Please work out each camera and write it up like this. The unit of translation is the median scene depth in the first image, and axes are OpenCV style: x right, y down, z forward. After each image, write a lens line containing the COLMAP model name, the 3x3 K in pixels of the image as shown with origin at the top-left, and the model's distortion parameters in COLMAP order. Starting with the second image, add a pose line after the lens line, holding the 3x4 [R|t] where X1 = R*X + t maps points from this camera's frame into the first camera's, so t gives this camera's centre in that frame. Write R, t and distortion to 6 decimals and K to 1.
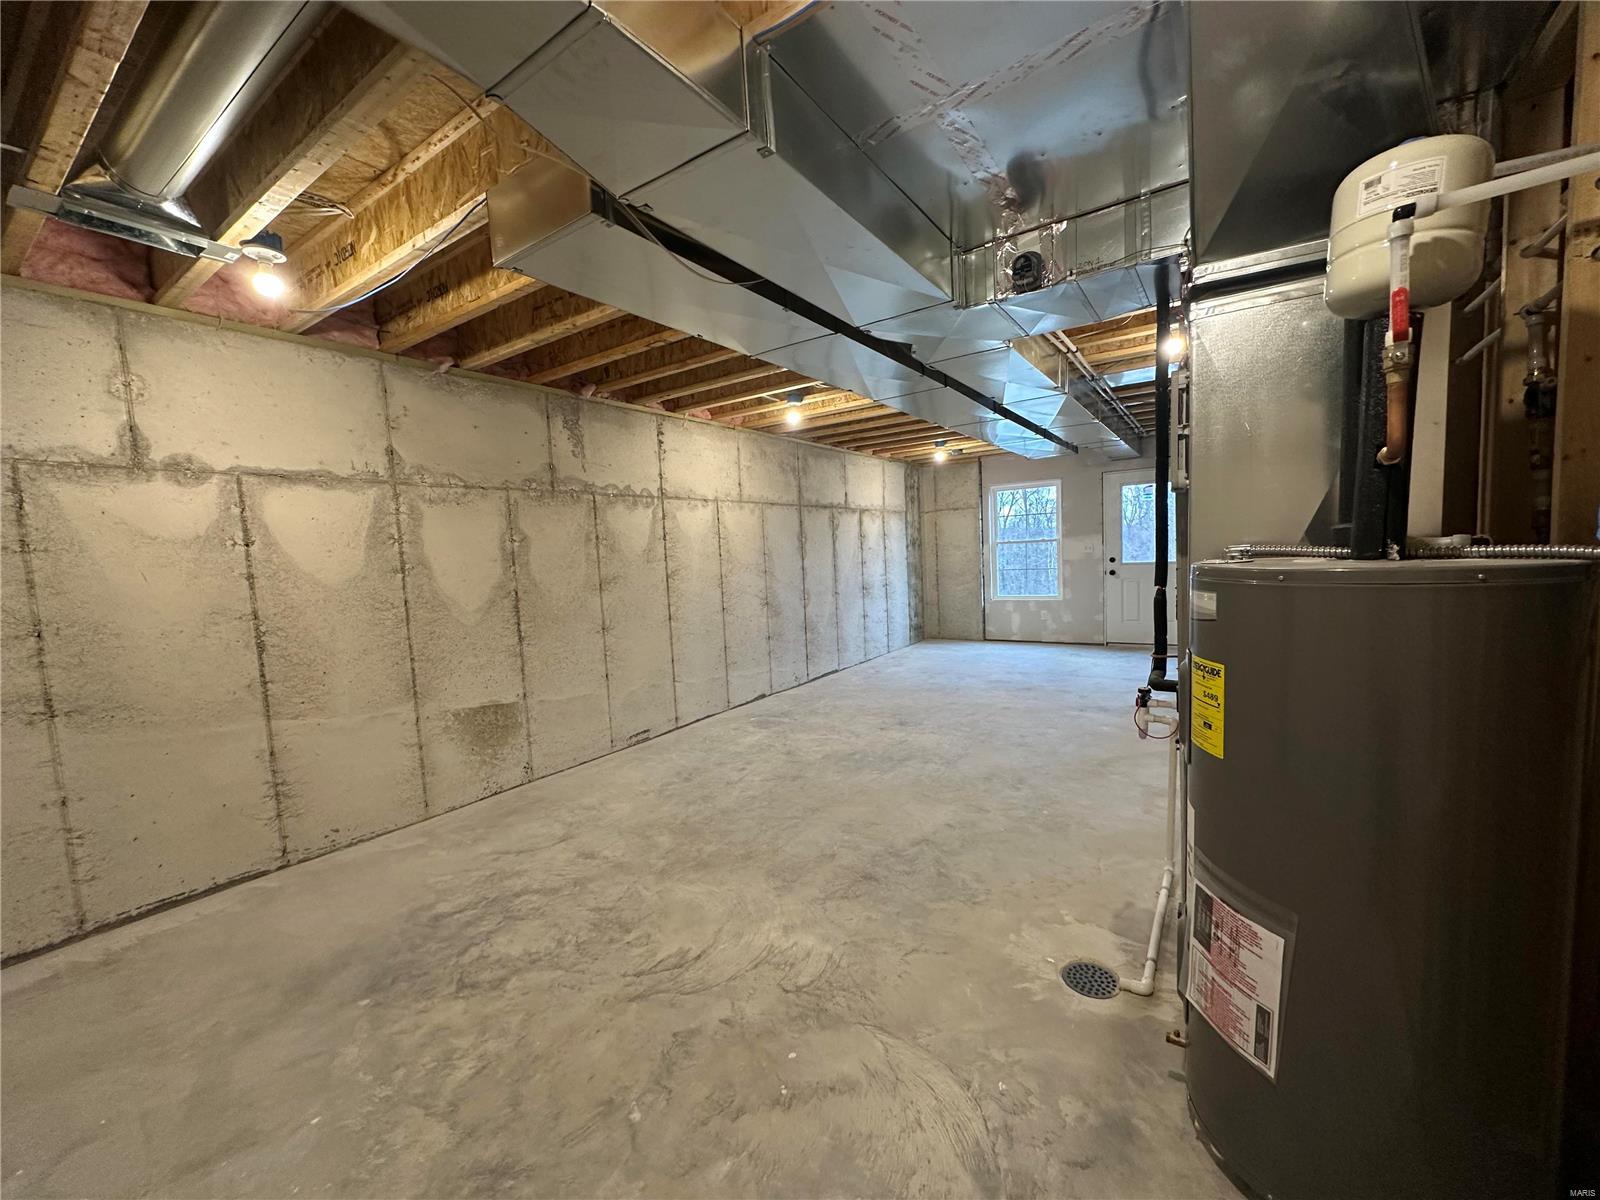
lens RADIAL K [[638.3, 0, 800.0], [0, 638.3, 600.0], [0, 0, 1]] dist [-0.002639, 0.000559]
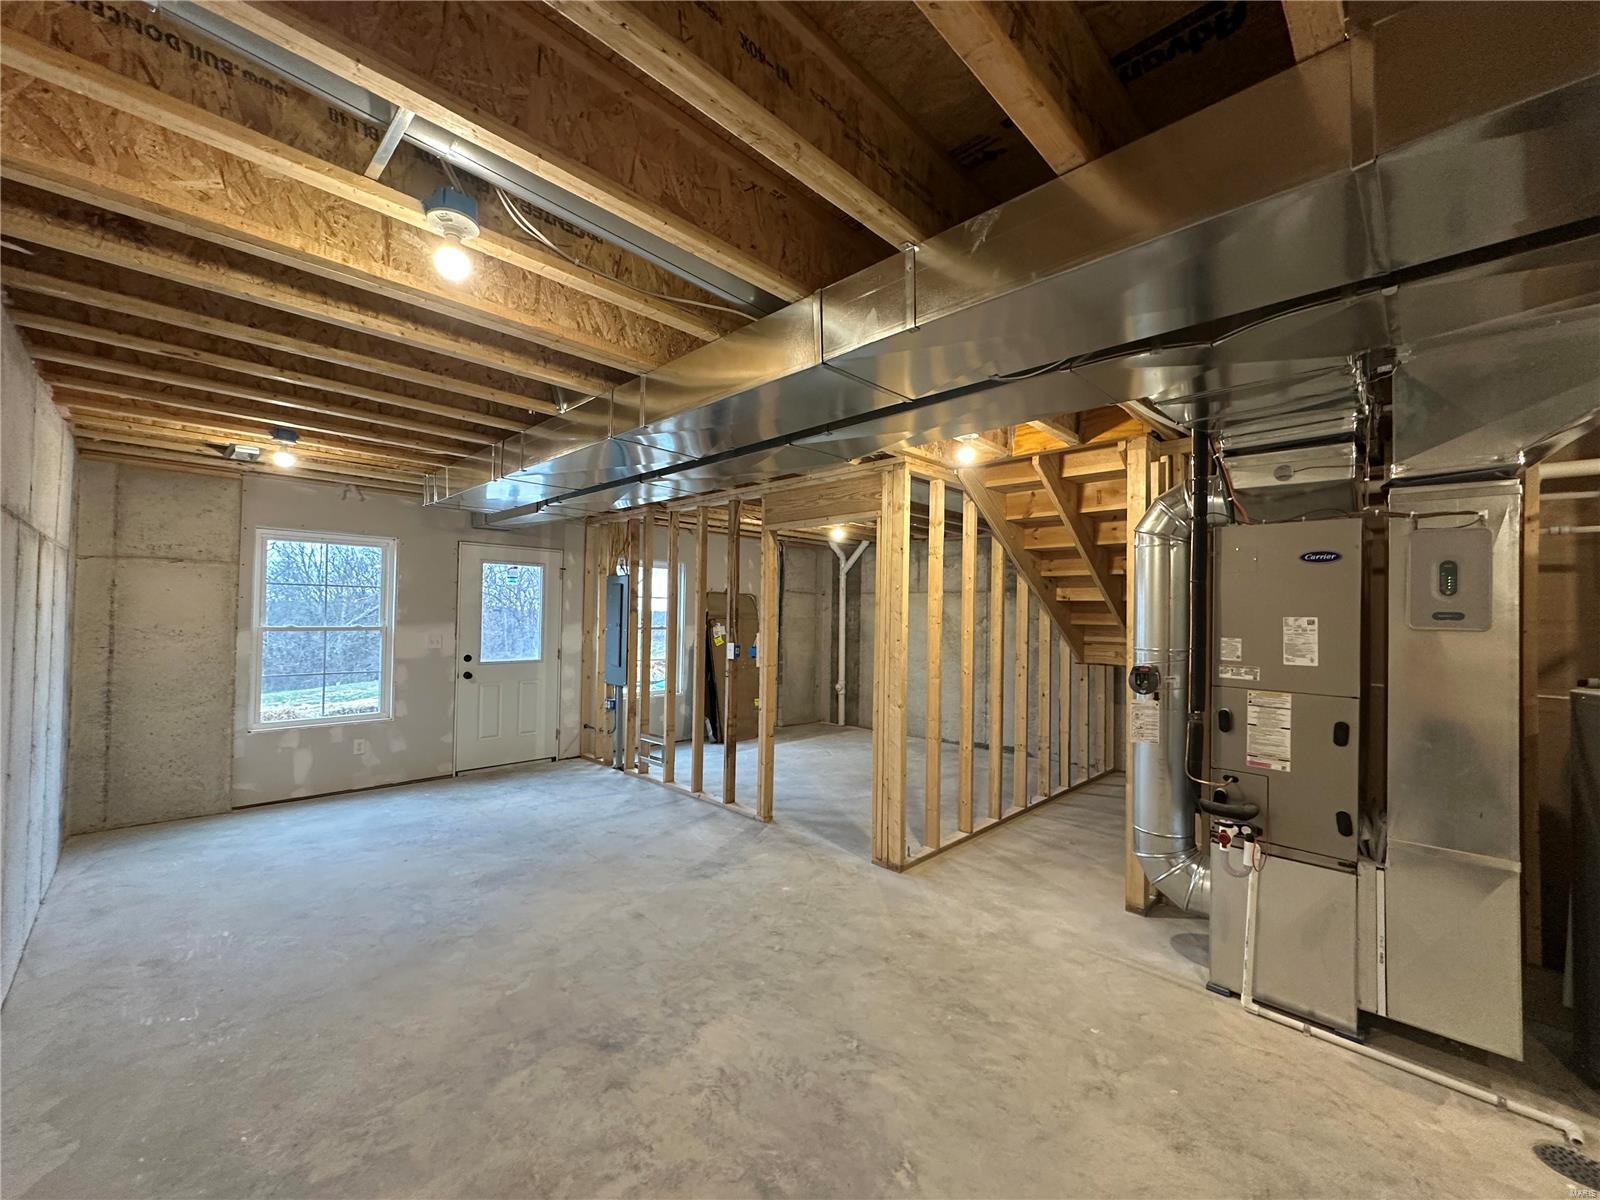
lens RADIAL K [[638.3, 0, 800.0], [0, 638.3, 600.0], [0, 0, 1]] dist [-0.002639, 0.000559]
pose [[0.184376, 0.074220, 0.980049, -0.264488], [0.051915, 0.995017, -0.085121, -0.070330], [-0.981484, 0.066574, 0.179605, 0.717689]]
